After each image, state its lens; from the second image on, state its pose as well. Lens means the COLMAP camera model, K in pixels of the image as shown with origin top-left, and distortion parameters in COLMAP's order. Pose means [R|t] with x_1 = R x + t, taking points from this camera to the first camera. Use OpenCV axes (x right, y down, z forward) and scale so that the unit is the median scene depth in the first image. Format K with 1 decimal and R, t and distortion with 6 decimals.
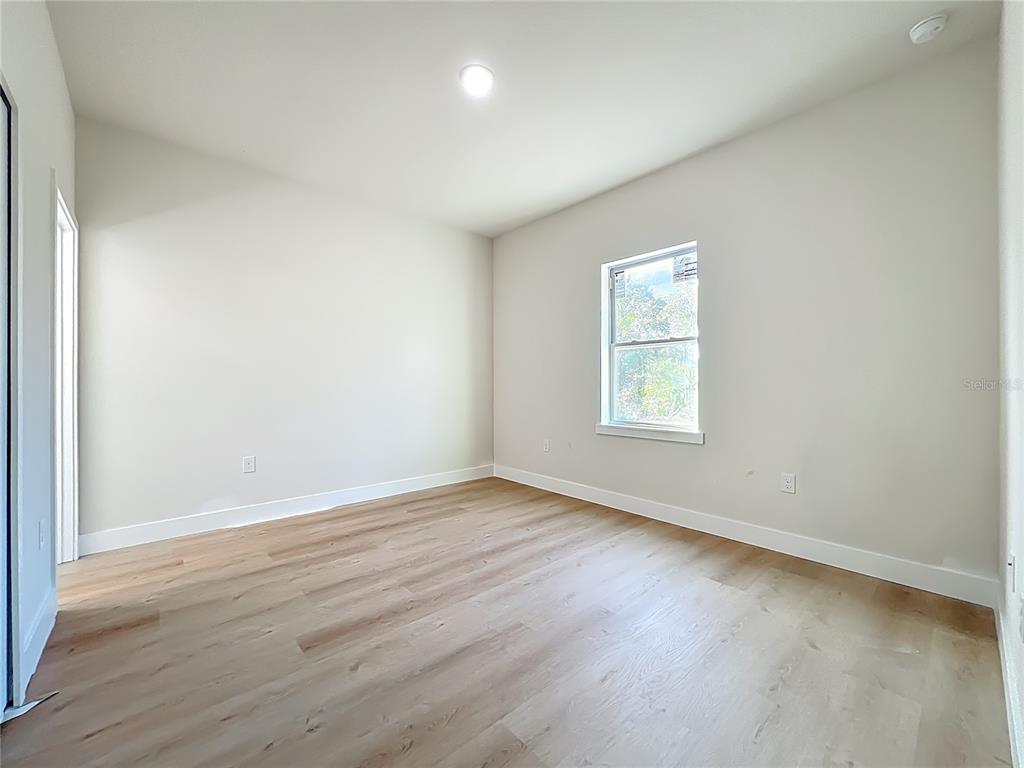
lens RADIAL K [[402.3, 0, 512.0], [0, 402.3, 384.0], [0, 0, 1]] dist [-0.017995, -0.000038]
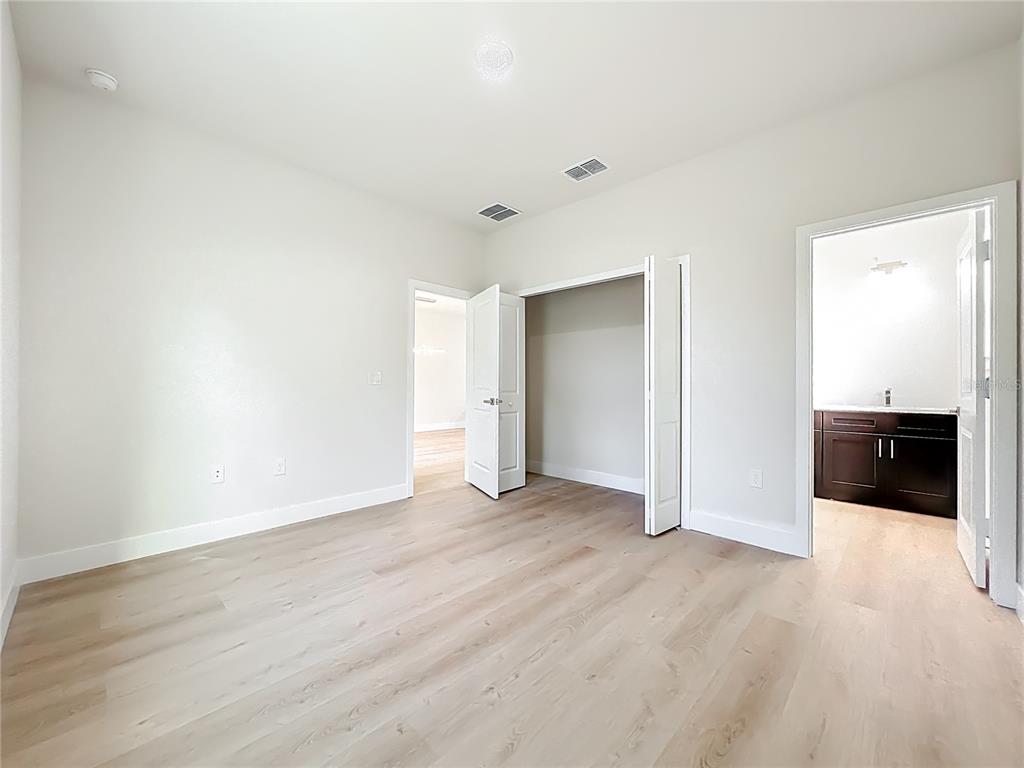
lens RADIAL K [[412.1, 0, 510.1], [0, 412.1, 380.1], [0, 0, 1]] dist [-0.001057, 0.000015]
pose [[-0.997672, -0.003332, -0.068120, -0.058548], [-0.002822, 0.999967, -0.007580, -0.002808], [0.068143, -0.007371, -0.997648, 1.848949]]
